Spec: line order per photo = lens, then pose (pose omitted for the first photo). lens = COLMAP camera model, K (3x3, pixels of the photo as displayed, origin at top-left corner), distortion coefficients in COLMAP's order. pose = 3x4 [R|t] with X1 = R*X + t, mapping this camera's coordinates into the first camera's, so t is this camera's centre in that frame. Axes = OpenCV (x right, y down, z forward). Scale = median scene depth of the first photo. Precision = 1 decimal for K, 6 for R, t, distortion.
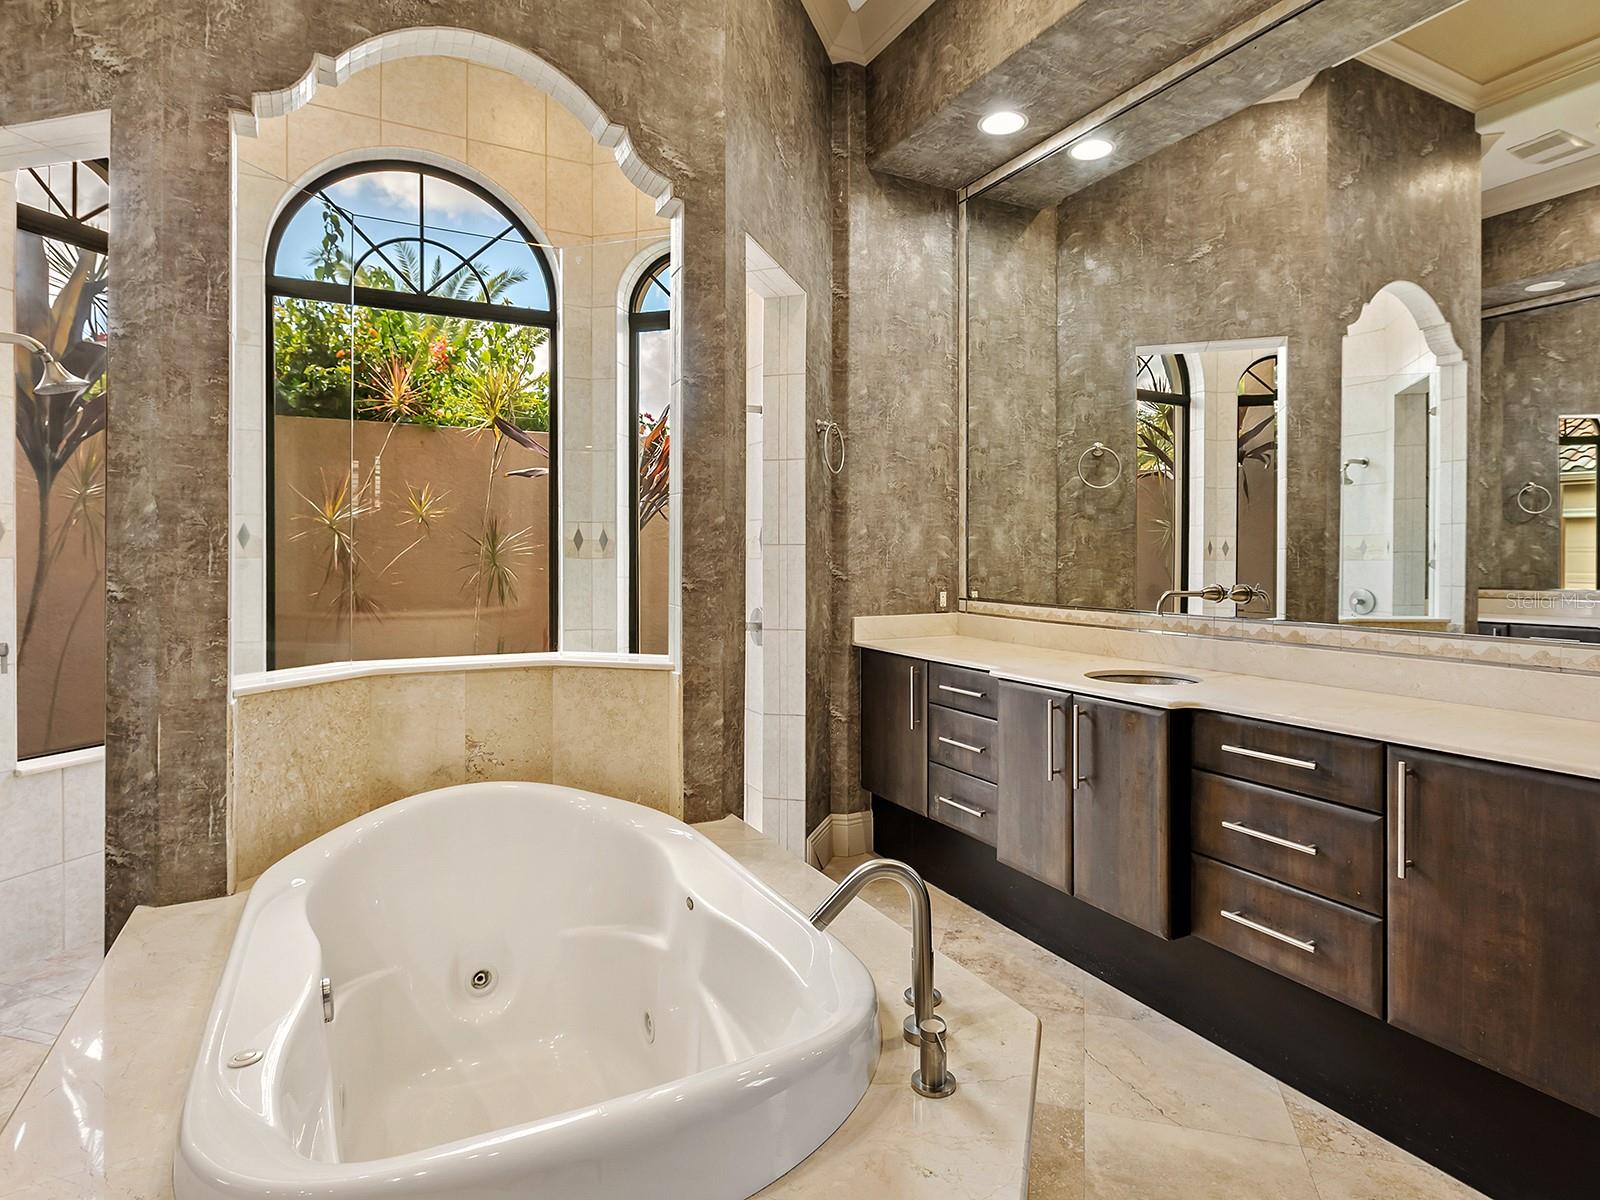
lens RADIAL K [[891.1, 0, 830.0], [0, 891.1, 560.3], [0, 0, 1]] dist [0.008287, 0.000793]
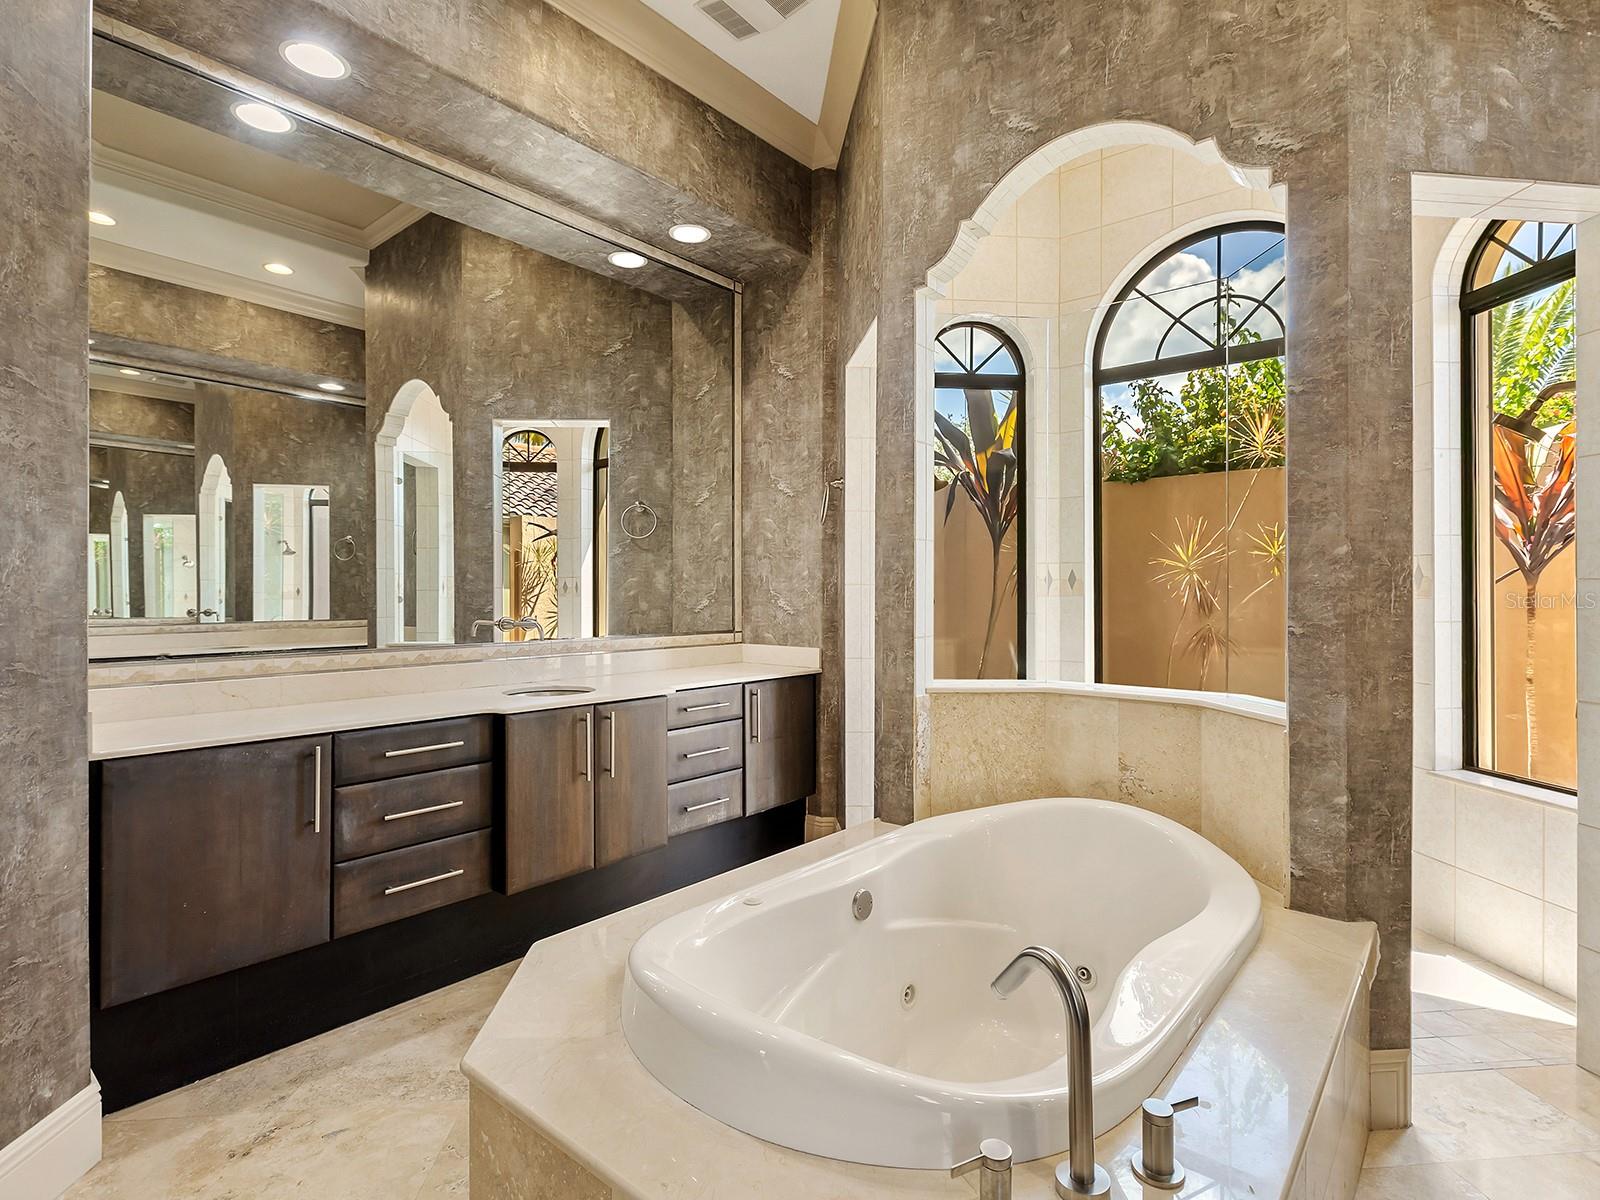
lens RADIAL K [[820.1, 0, 798.1], [0, 820.1, 592.5], [0, 0, 1]] dist [0.013108, -0.000270]
pose [[0.362239, -0.001430, -0.932084, 0.403335], [-0.005114, 0.999981, -0.003522, -0.001963], [0.932071, 0.006043, 0.362224, 0.271040]]
